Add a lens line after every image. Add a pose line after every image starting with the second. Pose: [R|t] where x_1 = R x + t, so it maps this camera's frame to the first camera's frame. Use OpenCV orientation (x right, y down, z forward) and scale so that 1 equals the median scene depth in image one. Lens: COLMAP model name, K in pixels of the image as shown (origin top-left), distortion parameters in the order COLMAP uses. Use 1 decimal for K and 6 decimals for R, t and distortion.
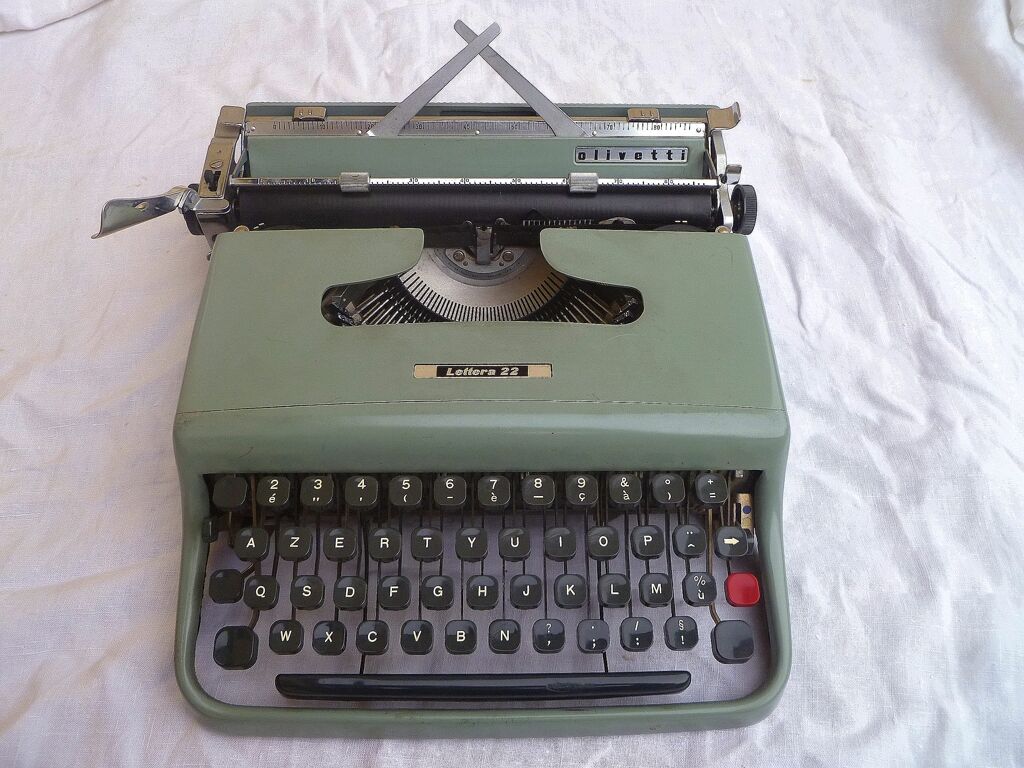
lens RADIAL K [[871.5, 0, 512.0], [0, 871.5, 384.0], [0, 0, 1]] dist [-0.079993, 0.004336]
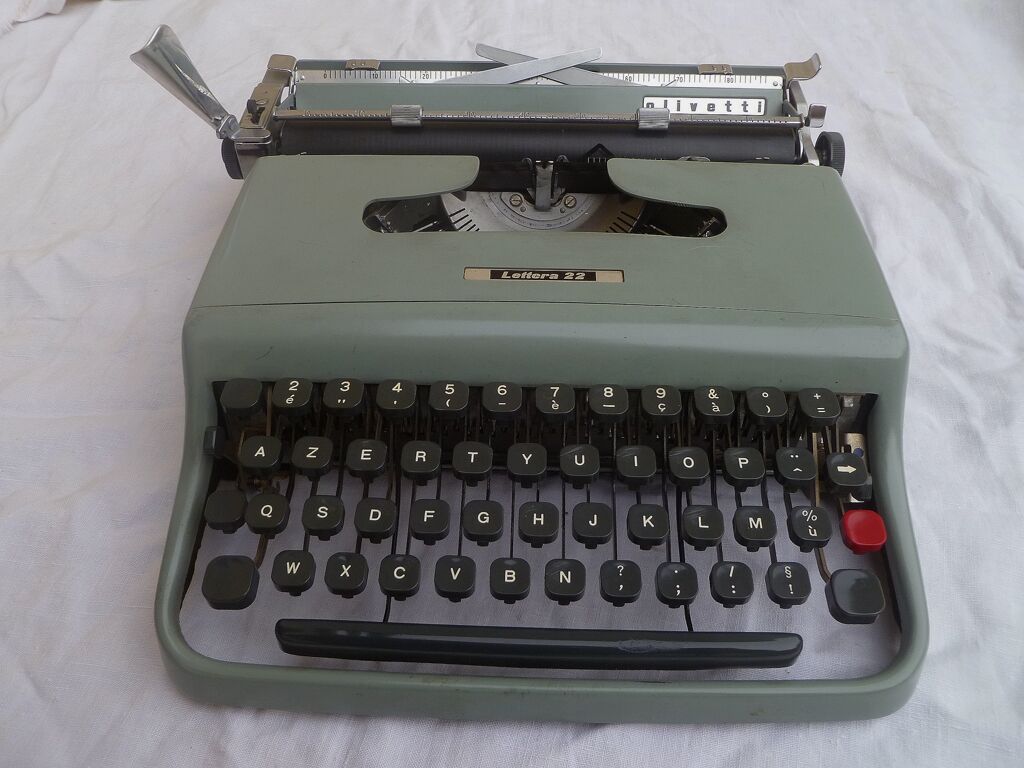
lens RADIAL K [[871.5, 0, 512.0], [0, 871.5, 384.0], [0, 0, 1]] dist [-0.079993, 0.004336]
pose [[0.998633, 0.018888, -0.048742, -0.020797], [-0.027790, 0.981585, -0.188994, 0.256648], [0.044275, 0.190090, 0.980768, 0.174482]]
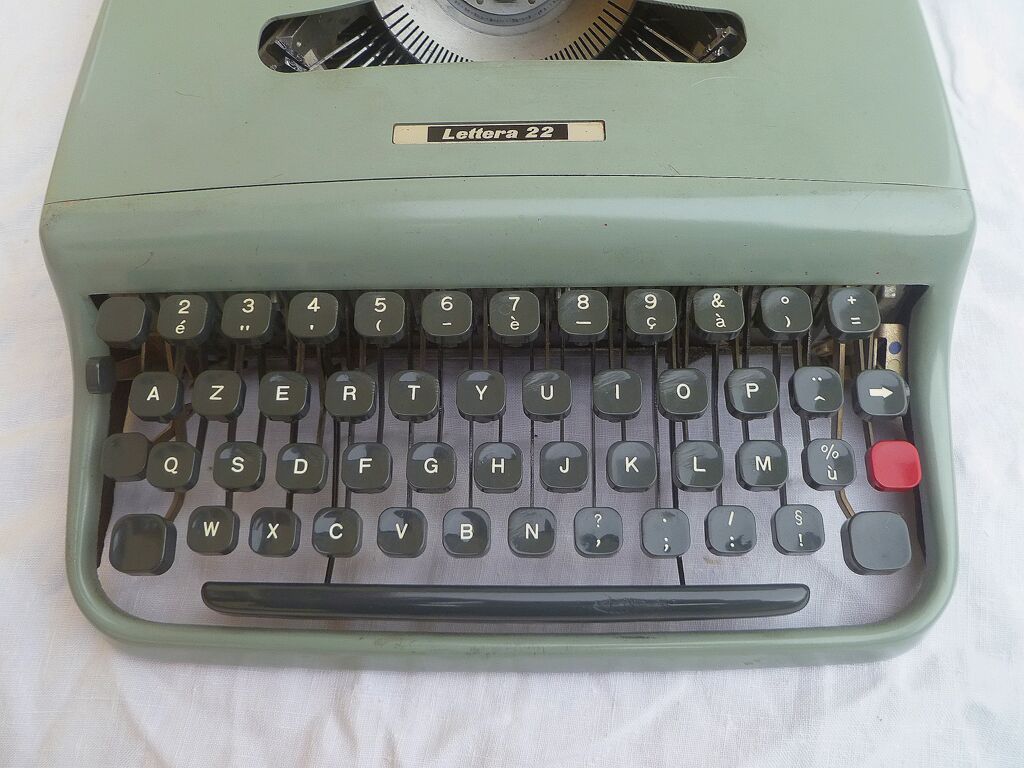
lens RADIAL K [[871.5, 0, 512.0], [0, 871.5, 384.0], [0, 0, 1]] dist [-0.079993, 0.004336]
pose [[0.998384, 0.000649, -0.056829, 0.013551], [0.007974, 0.988442, 0.151388, 0.073231], [0.056270, -0.151596, 0.986840, 0.338238]]
